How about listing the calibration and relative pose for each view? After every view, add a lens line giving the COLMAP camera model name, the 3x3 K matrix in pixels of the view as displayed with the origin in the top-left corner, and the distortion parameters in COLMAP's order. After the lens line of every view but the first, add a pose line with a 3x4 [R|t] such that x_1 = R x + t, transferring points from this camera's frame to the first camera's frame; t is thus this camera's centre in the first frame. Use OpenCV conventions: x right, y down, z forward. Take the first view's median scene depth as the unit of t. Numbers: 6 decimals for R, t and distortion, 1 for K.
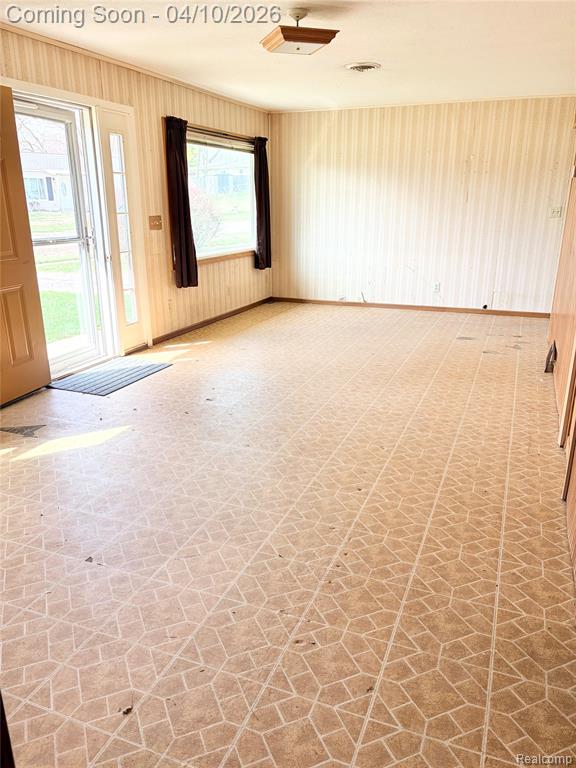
lens RADIAL K [[582.7, 0, 288.8], [0, 582.7, 389.2], [0, 0, 1]] dist [0.046233, -0.046149]
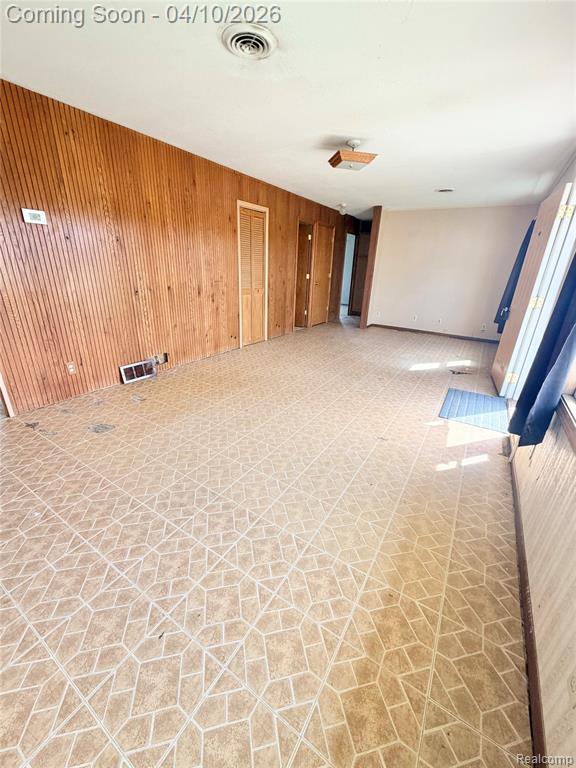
lens RADIAL K [[306.9, 0, 288.4], [0, 306.9, 382.4], [0, 0, 1]] dist [0.000877, 0.000038]
pose [[-0.982424, -0.100327, 0.157408, -0.006588], [0.021182, 0.777908, 0.628021, -0.460259], [-0.185456, 0.620317, -0.762111, 1.449749]]
